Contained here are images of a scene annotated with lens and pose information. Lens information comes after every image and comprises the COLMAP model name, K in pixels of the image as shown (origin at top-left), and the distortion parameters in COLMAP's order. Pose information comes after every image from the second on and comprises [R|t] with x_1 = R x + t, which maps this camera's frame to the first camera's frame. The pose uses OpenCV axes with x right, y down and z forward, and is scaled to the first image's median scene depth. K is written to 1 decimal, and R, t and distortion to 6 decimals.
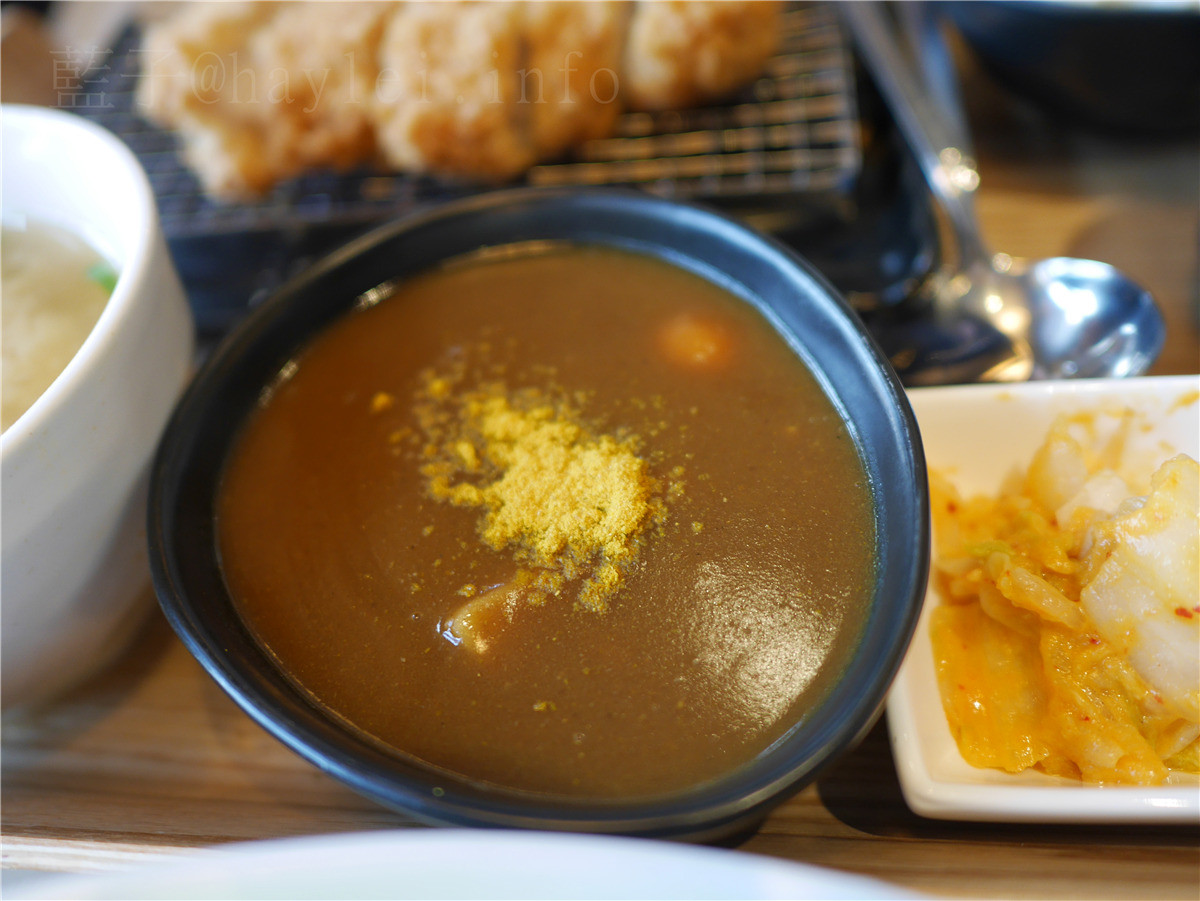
lens RADIAL K [[1027.5, 0, 599.1], [0, 1027.5, 446.9], [0, 0, 1]] dist [-0.047795, 0.003619]
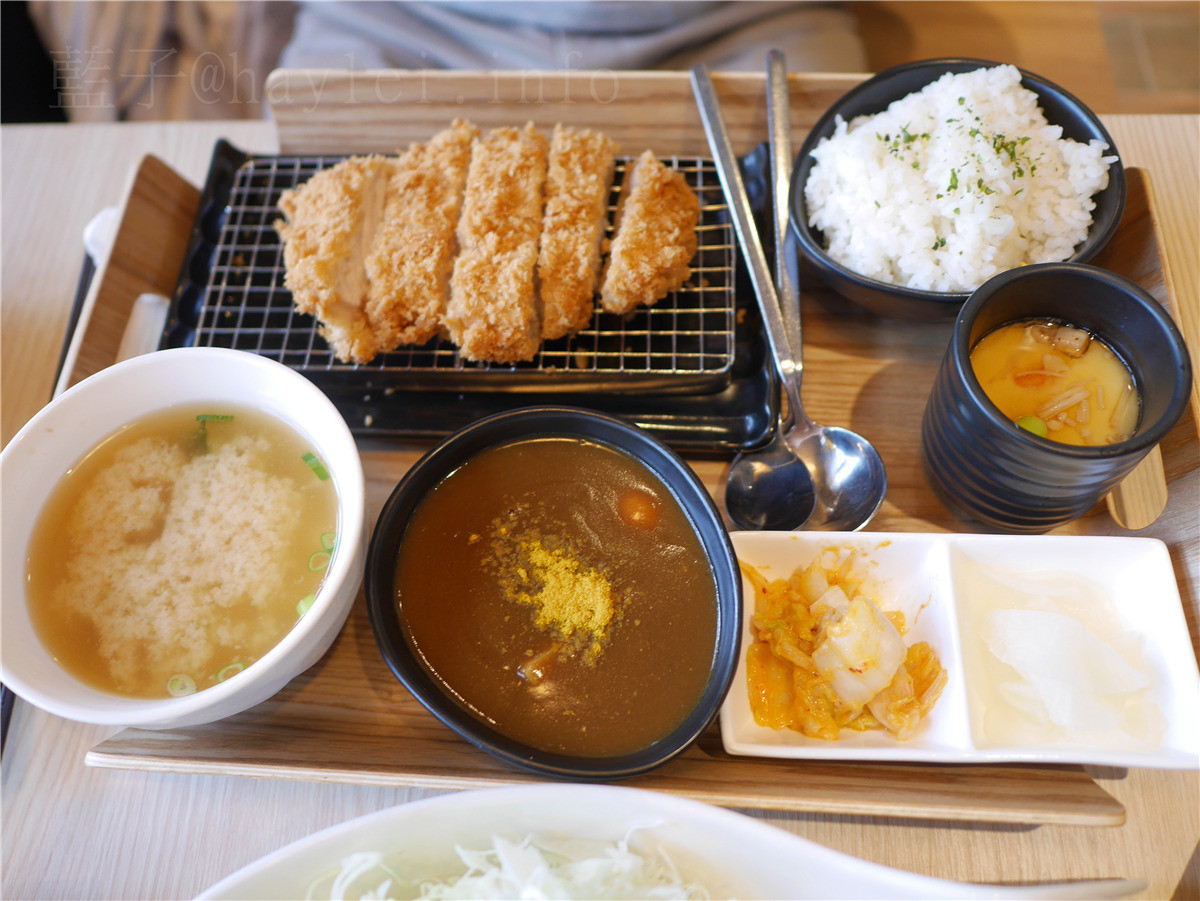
lens RADIAL K [[1027.5, 0, 599.5], [0, 1027.5, 446.2], [0, 0, 1]] dist [-0.047795, 0.003619]
pose [[0.995945, 0.015067, 0.088694, -0.163848], [-0.032725, 0.979012, 0.201160, -0.653767], [-0.083801, -0.203247, 0.975535, -0.919468]]
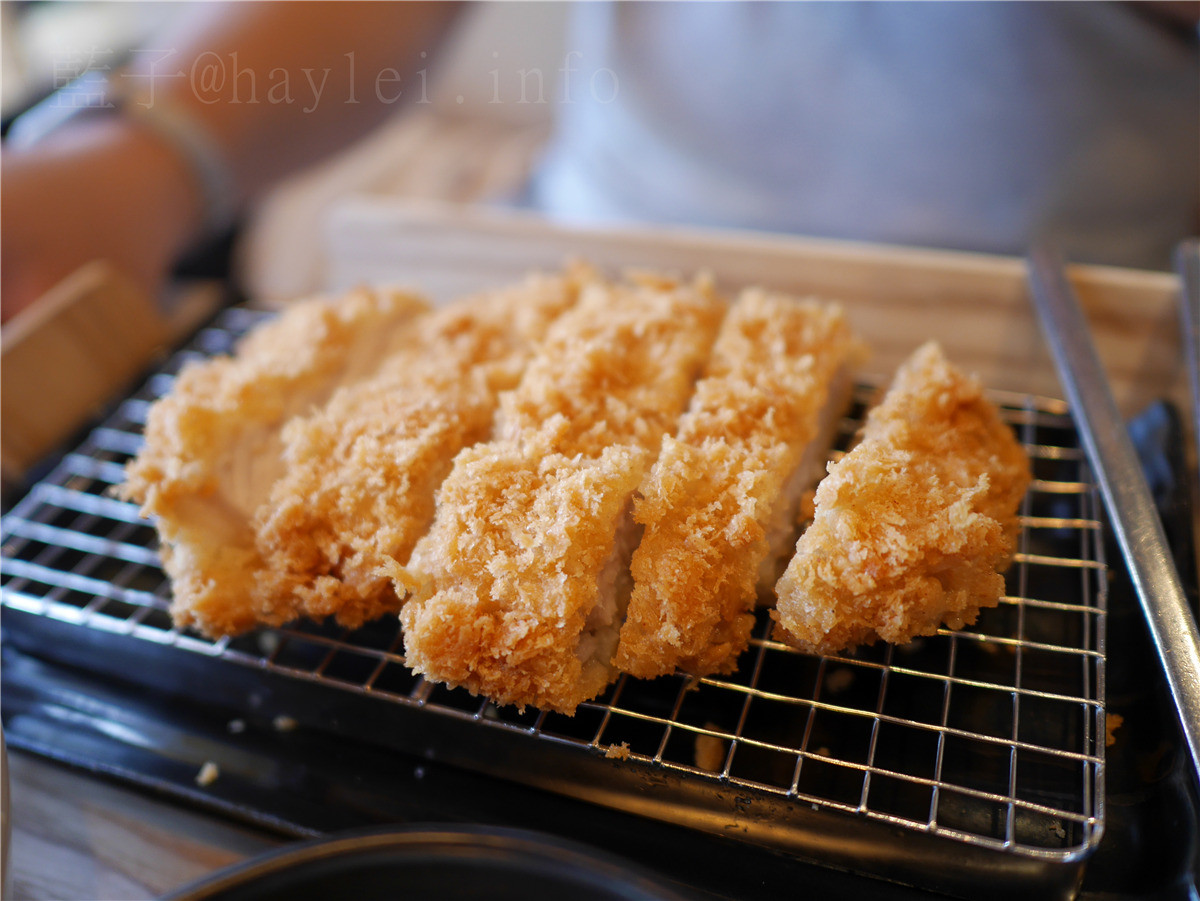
lens RADIAL K [[1027.5, 0, 603.6], [0, 1027.5, 443.7], [0, 0, 1]] dist [-0.047795, 0.003619]
pose [[0.963603, 0.203334, -0.173563, 0.023953], [-0.232837, 0.957340, -0.171135, -0.456177], [0.131362, 0.205318, 0.969839, 0.441683]]
